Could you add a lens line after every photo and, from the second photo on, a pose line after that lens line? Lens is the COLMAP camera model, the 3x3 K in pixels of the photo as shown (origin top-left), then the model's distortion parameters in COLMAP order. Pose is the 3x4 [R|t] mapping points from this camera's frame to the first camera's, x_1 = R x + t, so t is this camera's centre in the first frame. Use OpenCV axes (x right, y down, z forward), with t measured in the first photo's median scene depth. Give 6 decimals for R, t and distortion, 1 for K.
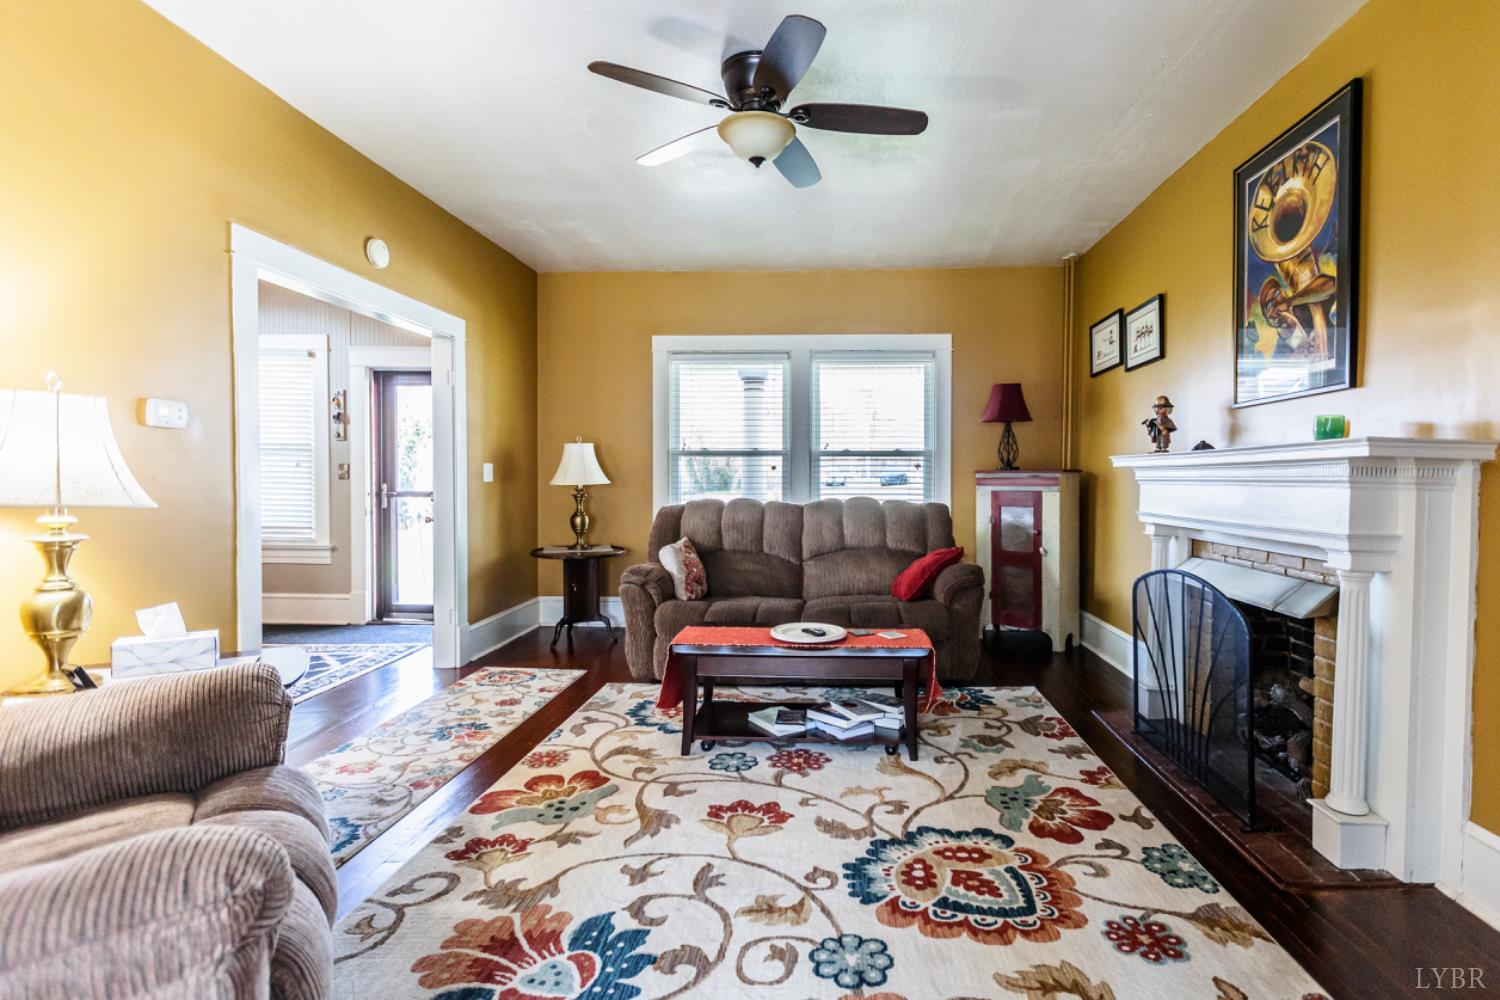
lens RADIAL K [[720.2, 0, 750.0], [0, 720.2, 500.0], [0, 0, 1]] dist [0.003119, 0.000311]
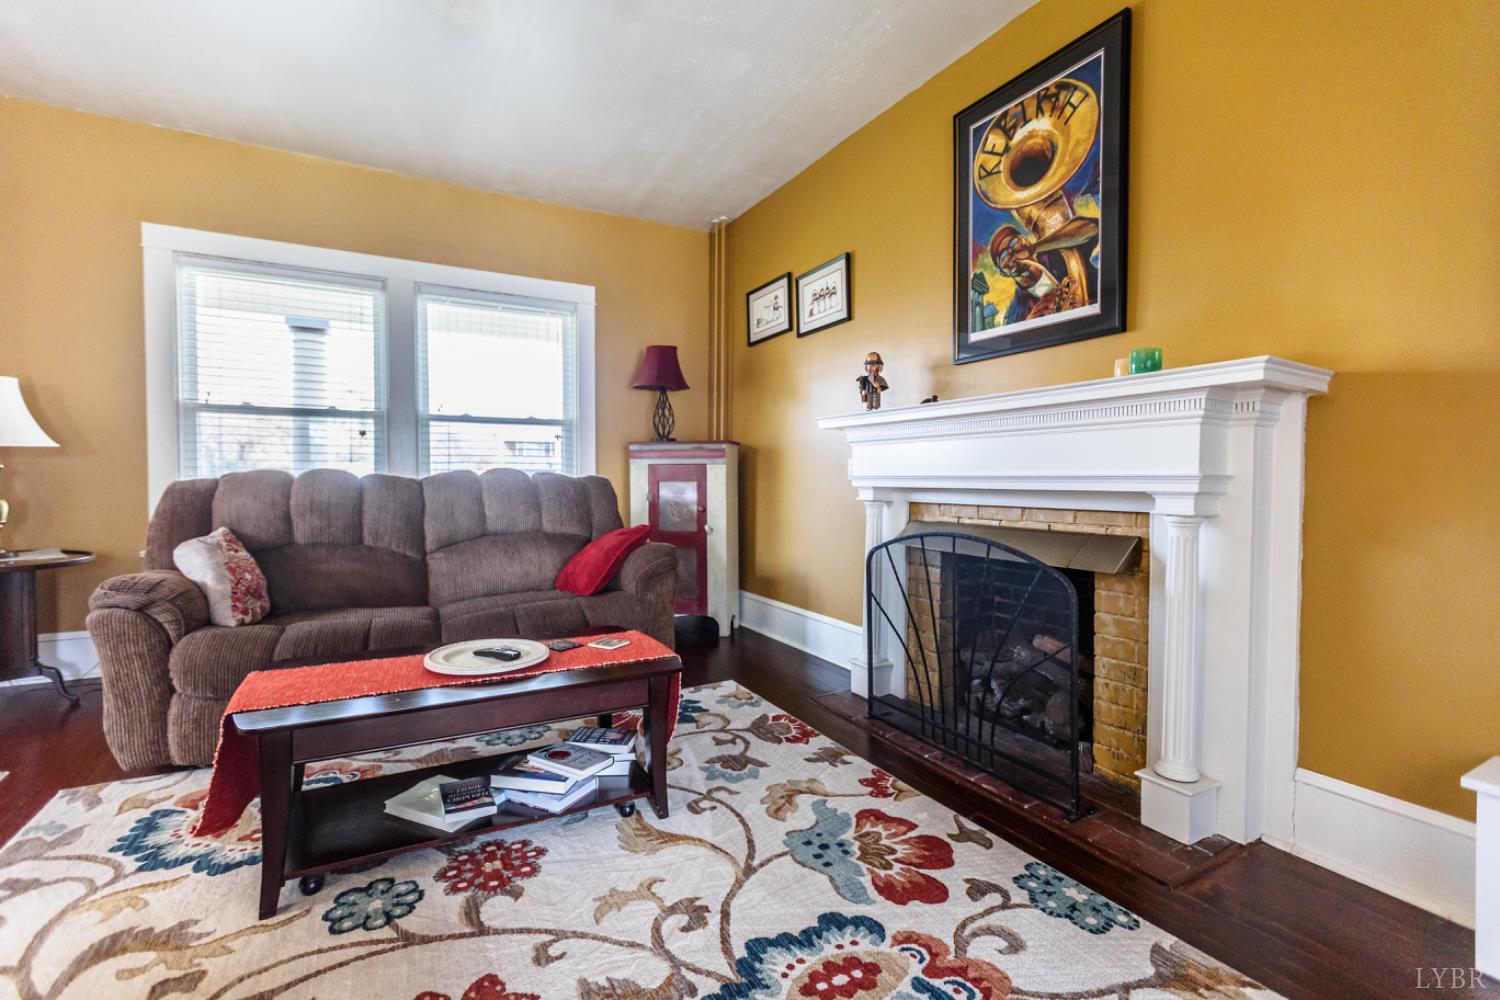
lens RADIAL K [[703.2, 0, 750.0], [0, 703.2, 500.0], [0, 0, 1]] dist [0.002859, -0.000381]
pose [[0.831939, -0.012948, 0.554716, -0.073137], [0.008371, 0.999907, 0.010785, 0.037874], [-0.554804, -0.004328, 0.831970, 0.339355]]
